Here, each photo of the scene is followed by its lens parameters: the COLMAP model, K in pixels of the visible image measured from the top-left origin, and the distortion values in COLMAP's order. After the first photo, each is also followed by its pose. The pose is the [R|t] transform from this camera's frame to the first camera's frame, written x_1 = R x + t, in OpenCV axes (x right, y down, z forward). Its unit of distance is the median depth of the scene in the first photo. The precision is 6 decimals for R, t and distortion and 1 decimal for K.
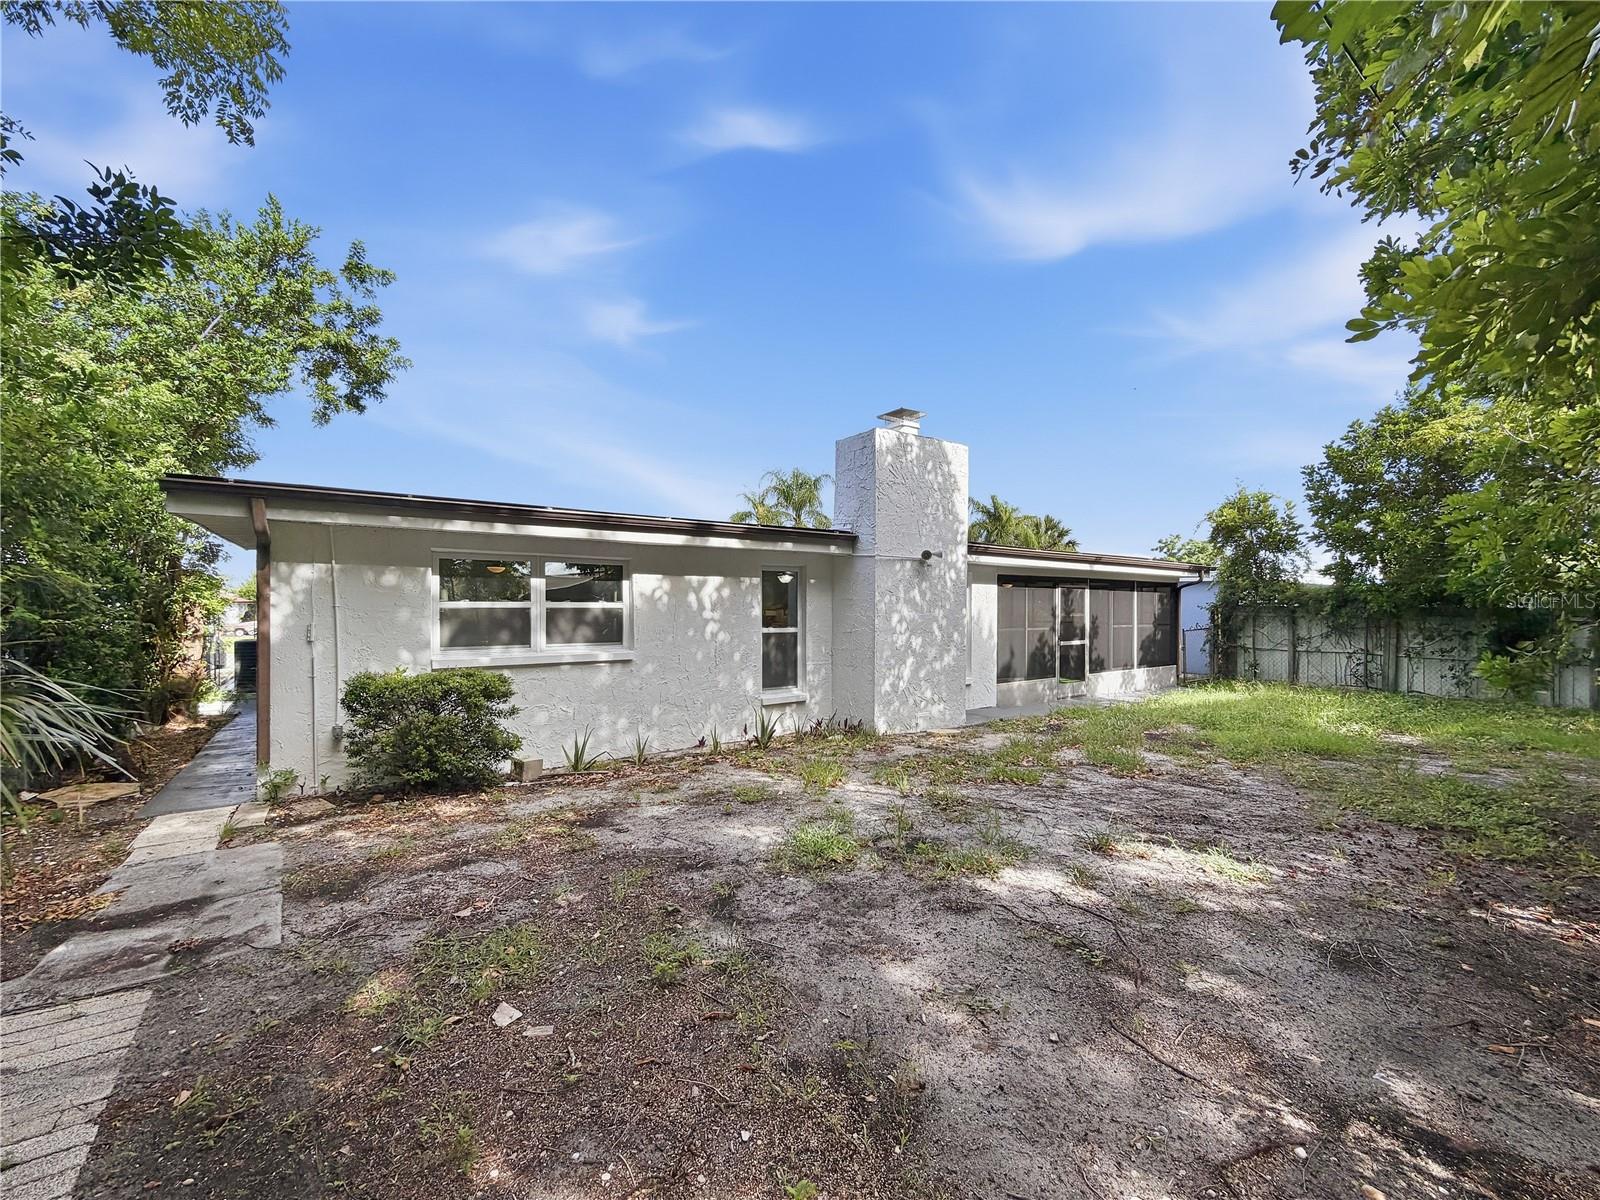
lens RADIAL K [[673.9, 0, 800.0], [0, 673.9, 600.0], [0, 0, 1]] dist [-0.001683, -0.000211]
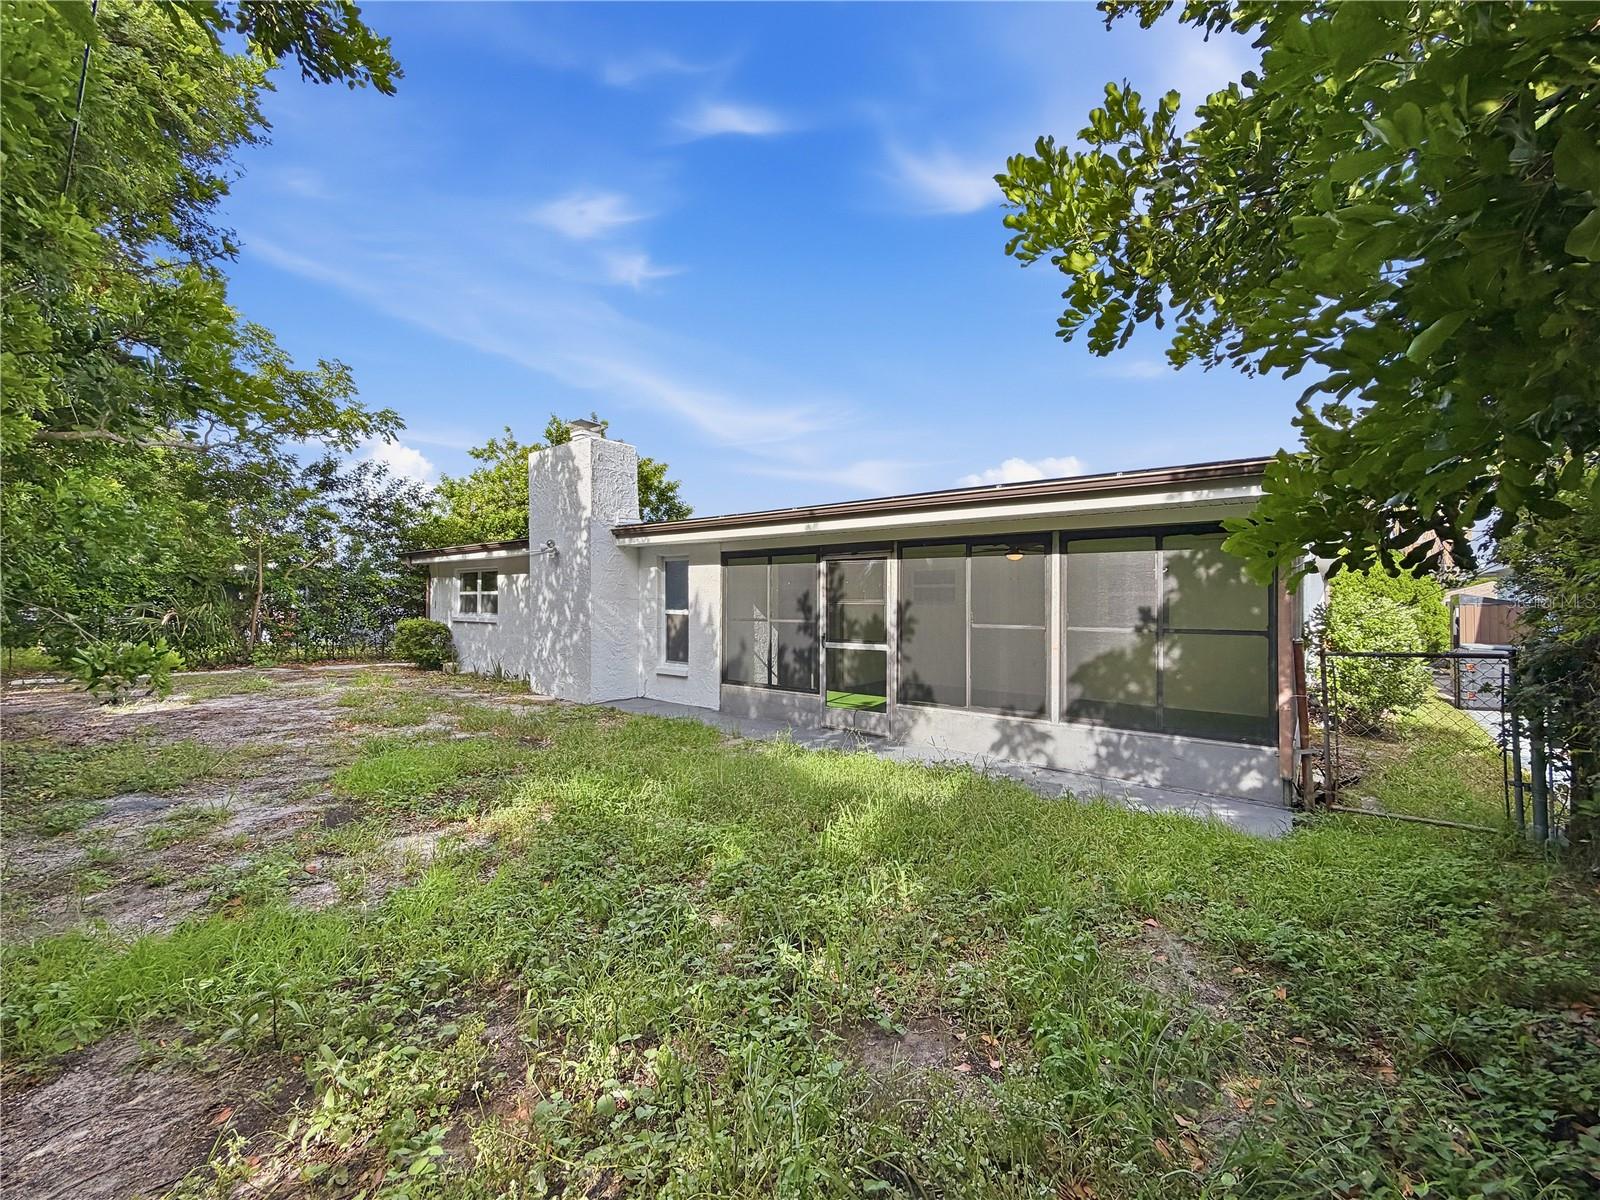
lens RADIAL K [[673.9, 0, 800.0], [0, 673.9, 600.0], [0, 0, 1]] dist [-0.001683, -0.000211]
pose [[0.251737, -0.017096, -0.967645, 1.064077], [-0.010757, 0.999733, -0.020462, 0.035987], [0.967736, 0.015560, 0.251486, 0.837253]]
